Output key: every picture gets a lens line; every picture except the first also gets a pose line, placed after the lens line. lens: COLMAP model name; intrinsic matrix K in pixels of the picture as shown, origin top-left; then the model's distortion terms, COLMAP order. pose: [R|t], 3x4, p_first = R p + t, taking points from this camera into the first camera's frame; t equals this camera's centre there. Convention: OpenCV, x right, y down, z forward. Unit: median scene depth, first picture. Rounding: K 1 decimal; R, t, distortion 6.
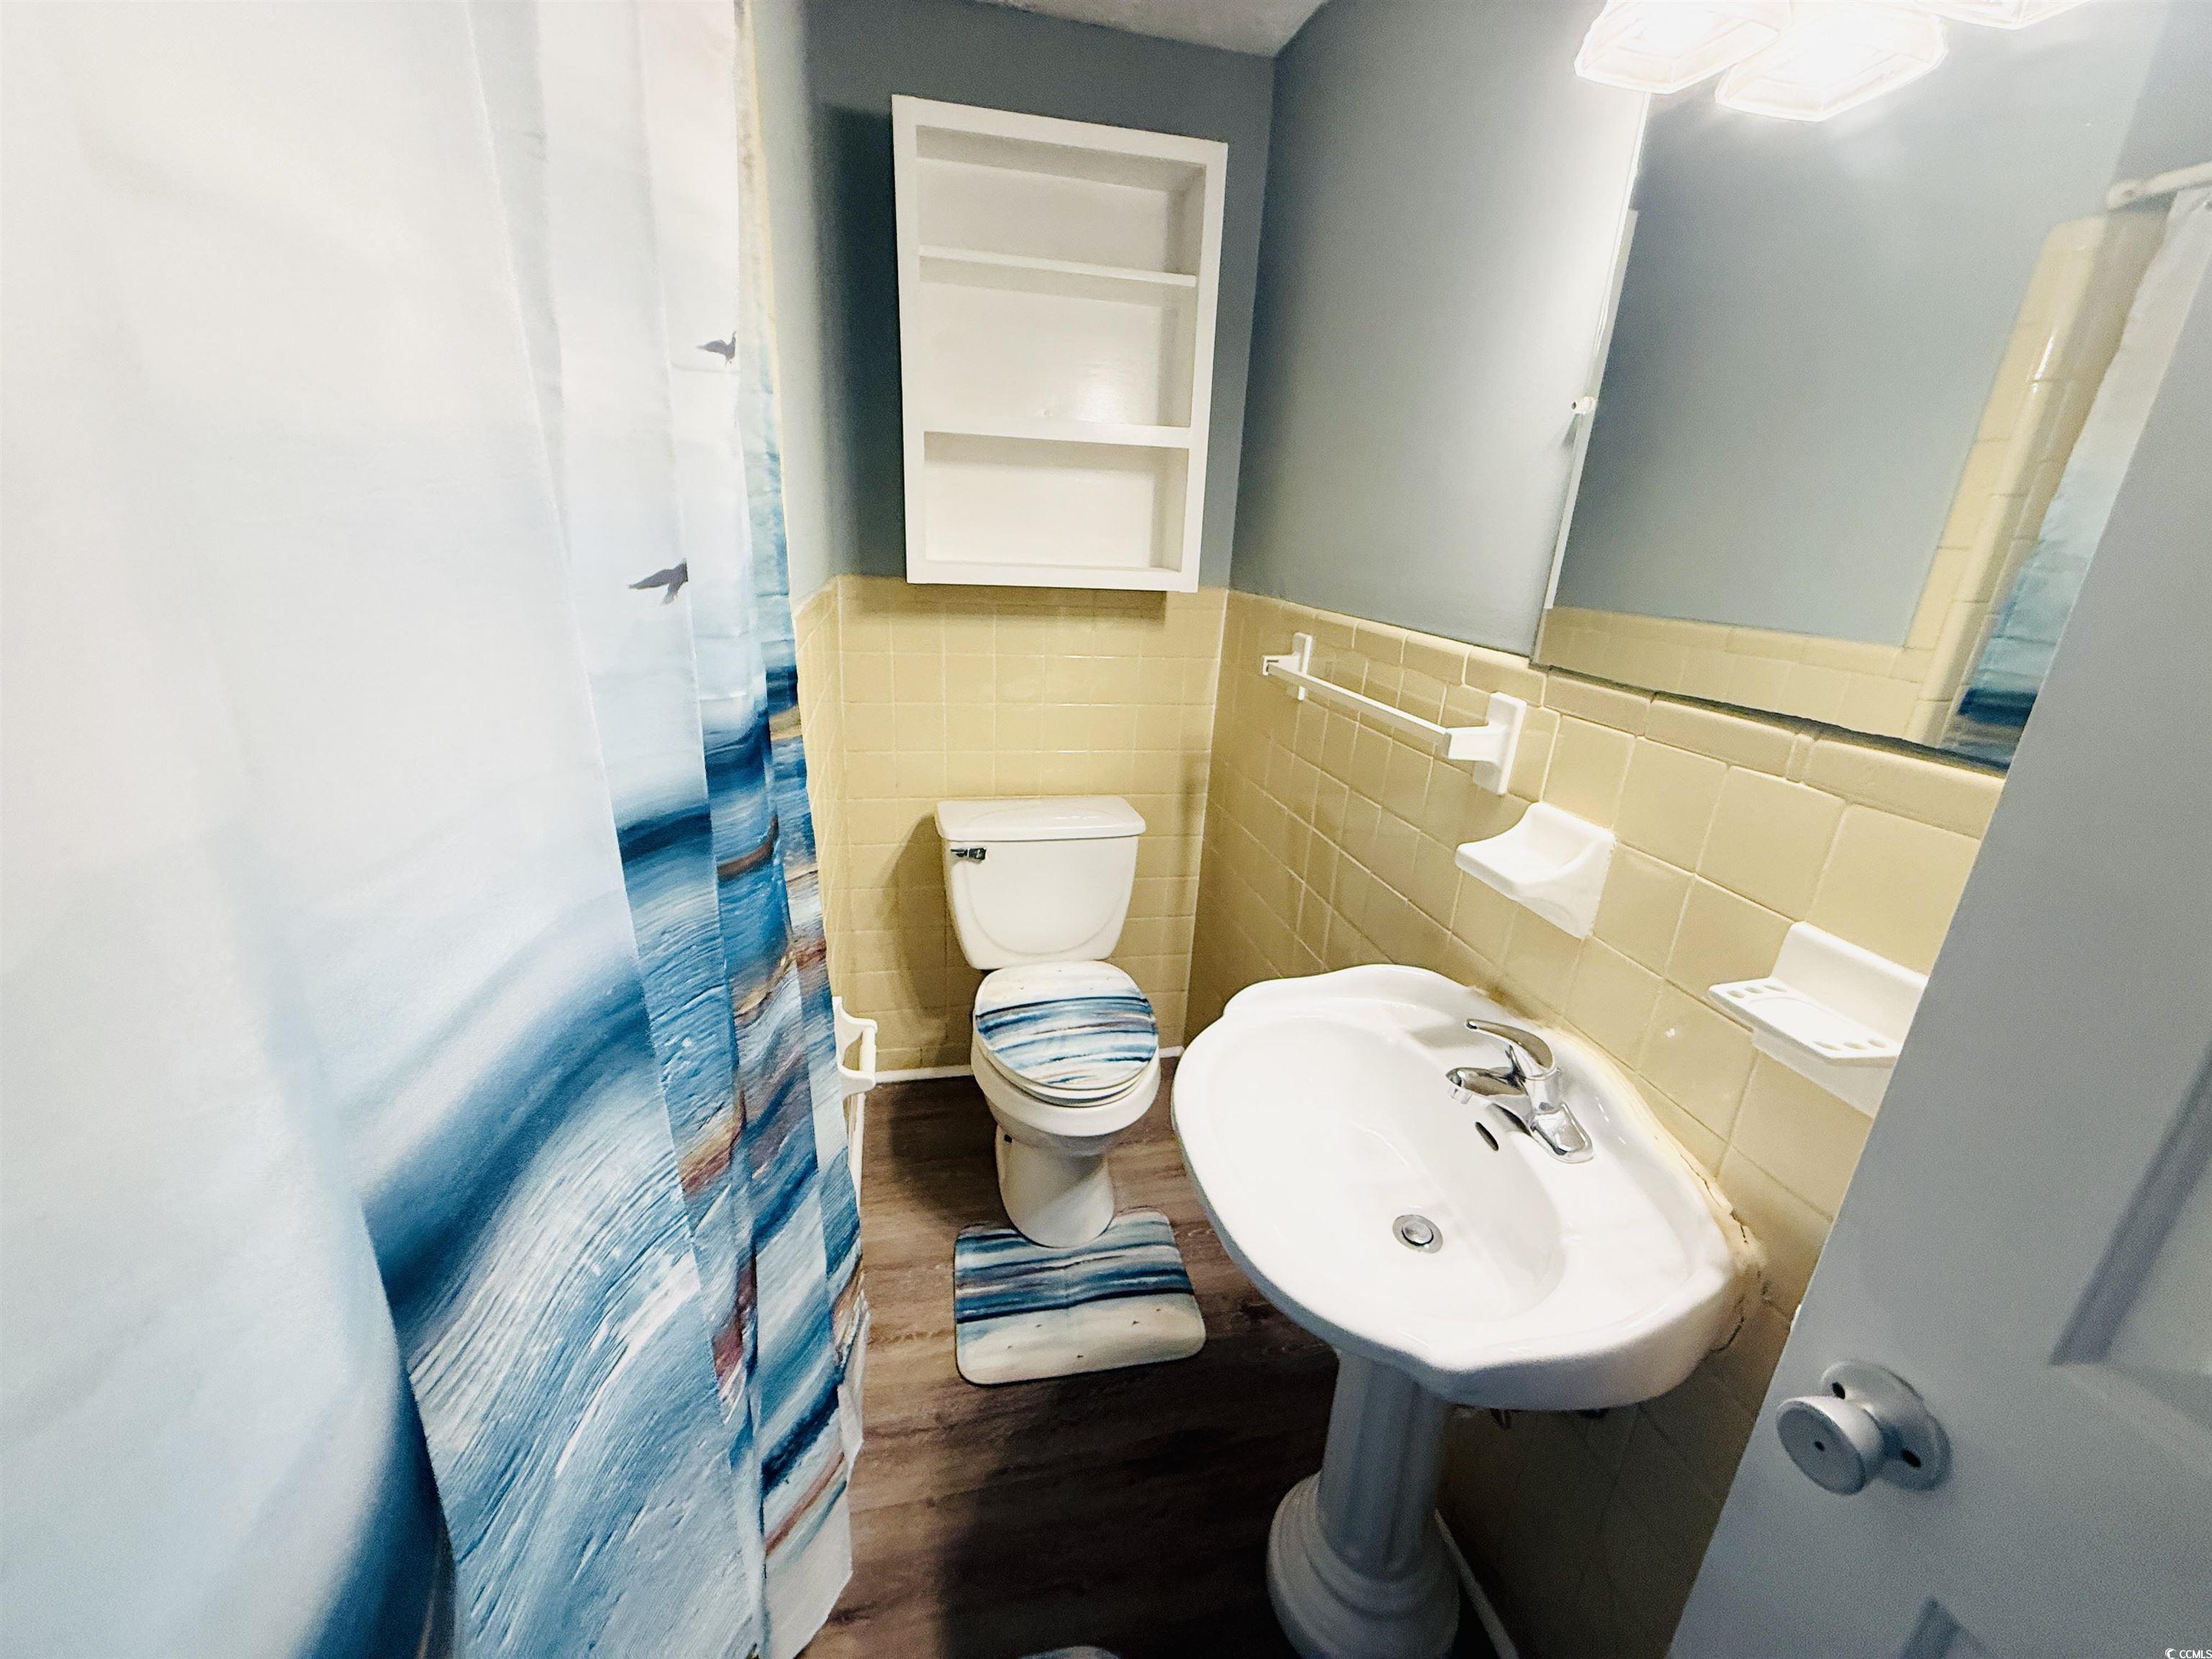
lens RADIAL K [[882.5, 0, 1106.0], [0, 882.5, 829.5], [0, 0, 1]] dist [0.002322, -0.000146]
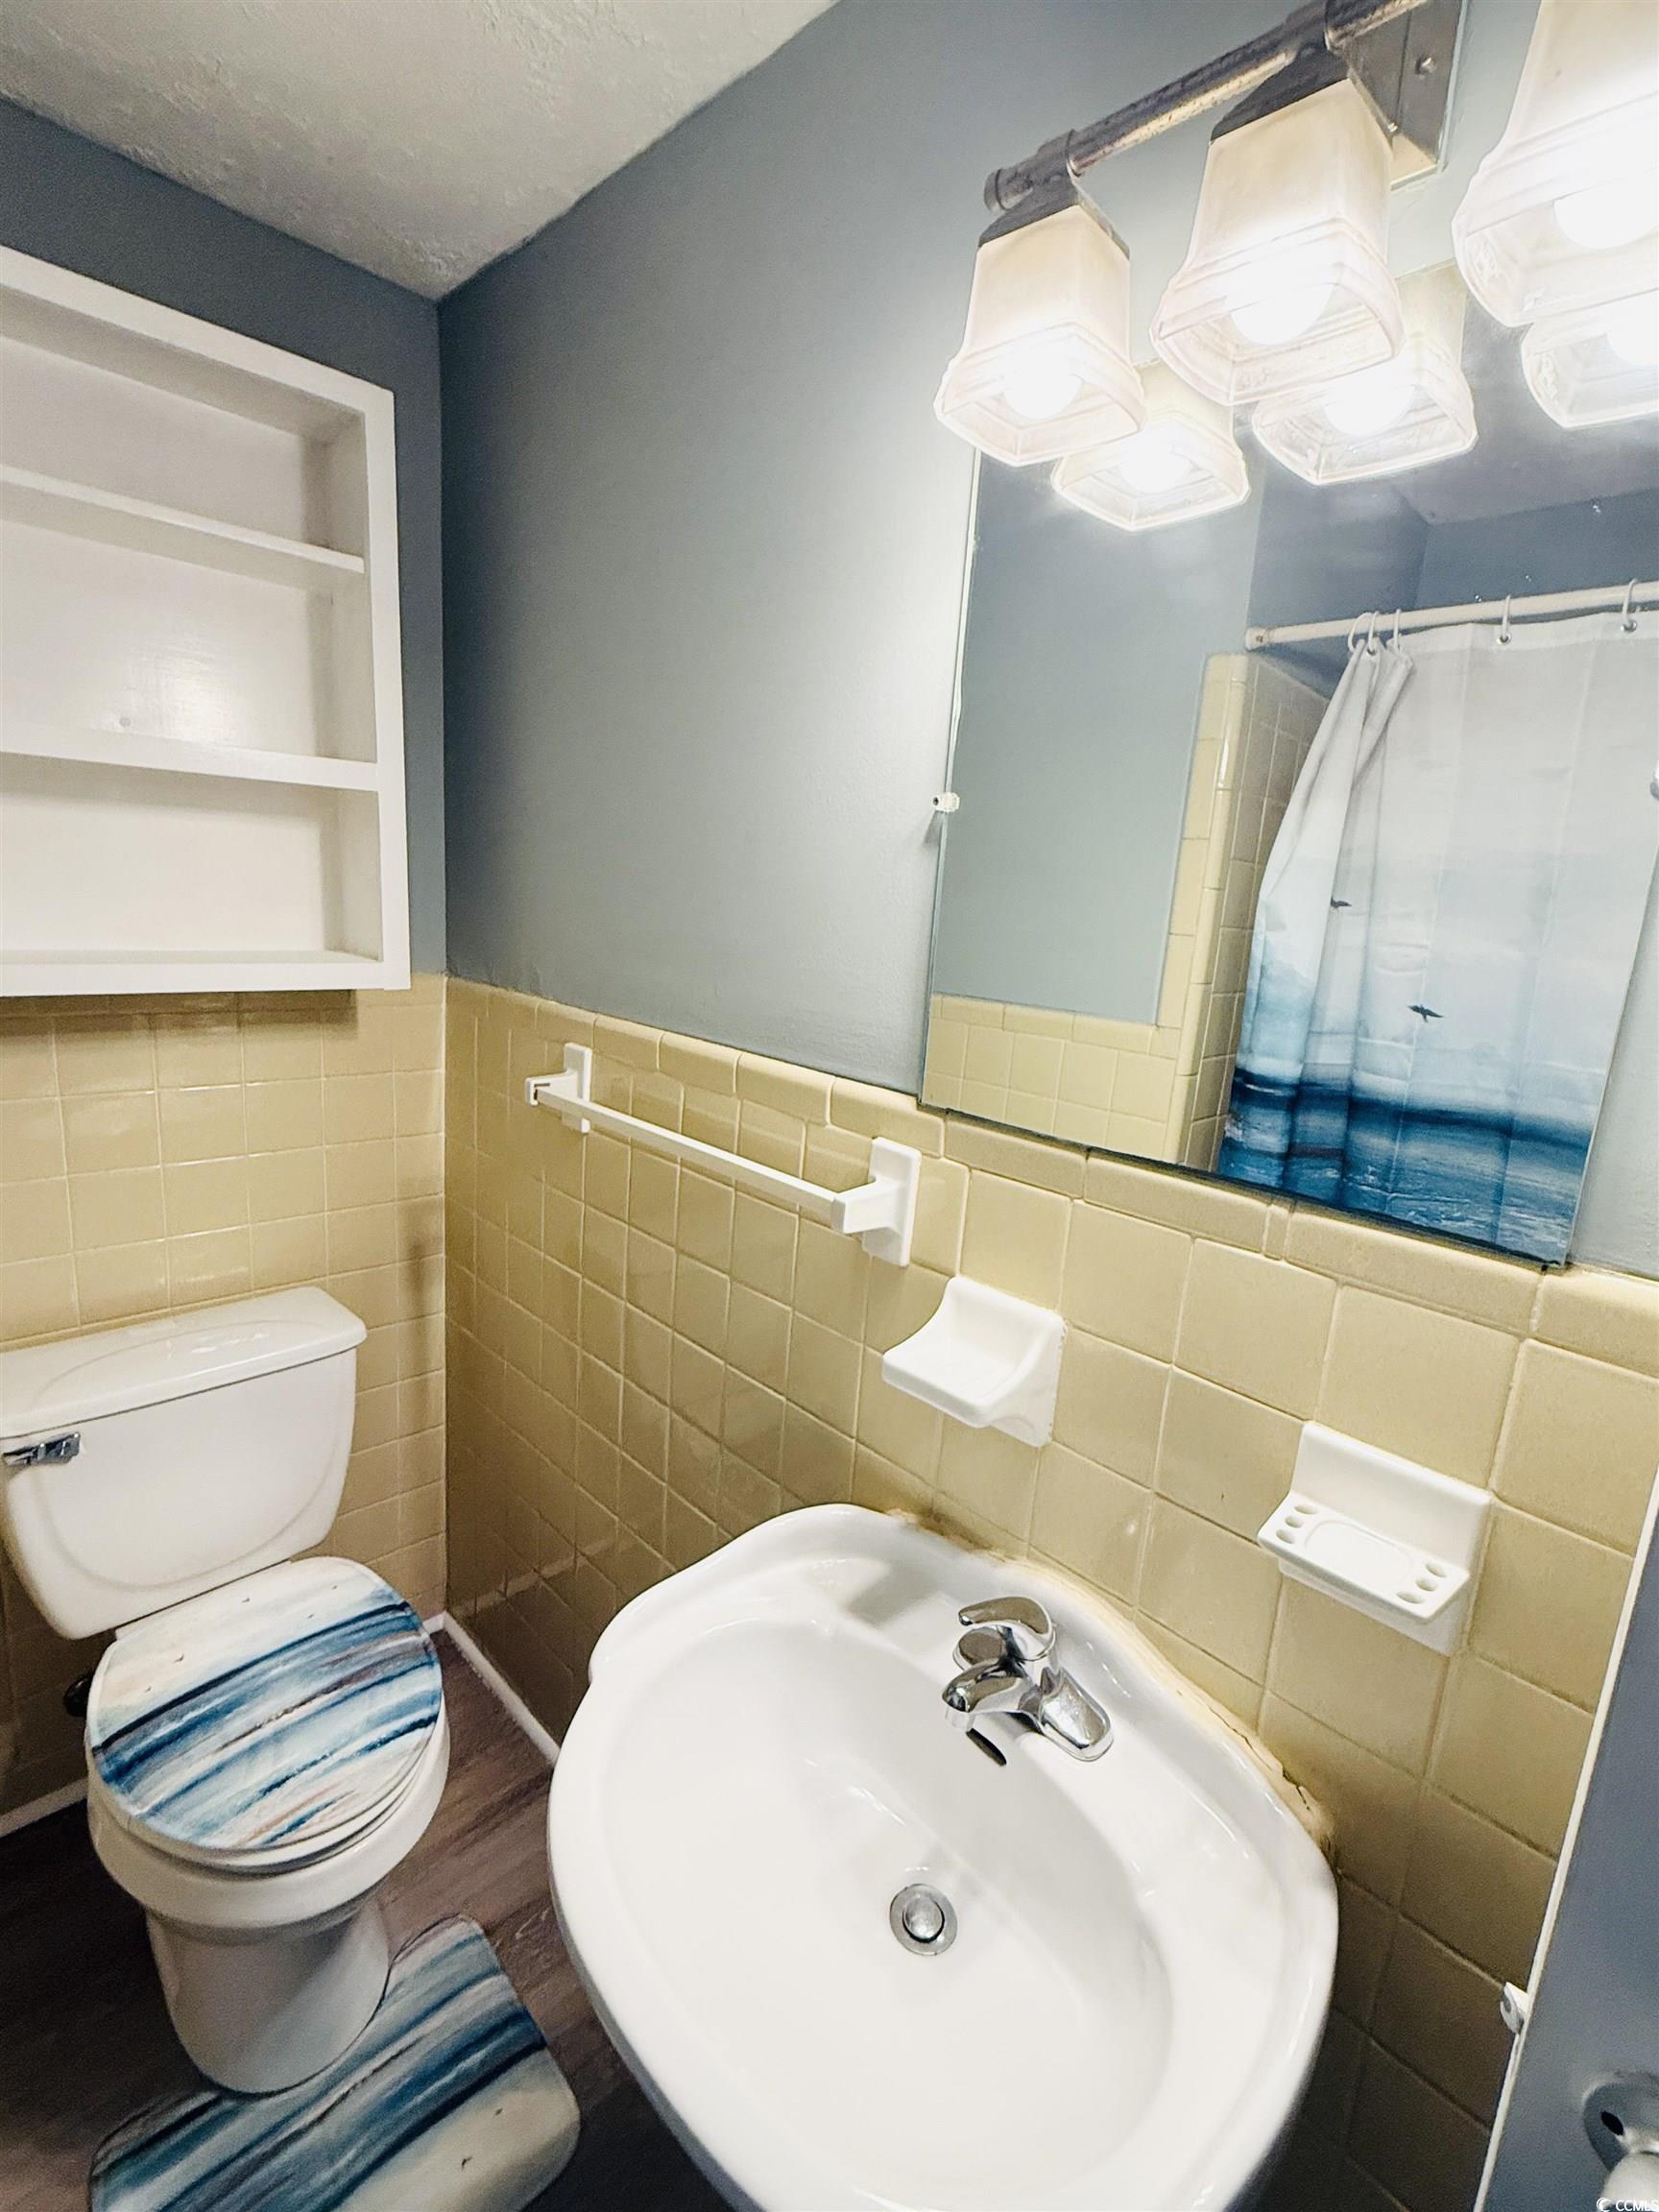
lens RADIAL K [[1017.3, 0, 831.9], [0, 1017.3, 1100.2], [0, 0, 1]] dist [0.000994, 0.000344]
pose [[0.850018, -0.098097, 0.517538, -0.044095], [0.143540, 0.988461, -0.048395, -0.105566], [-0.506819, 0.115424, 0.854290, 0.164888]]
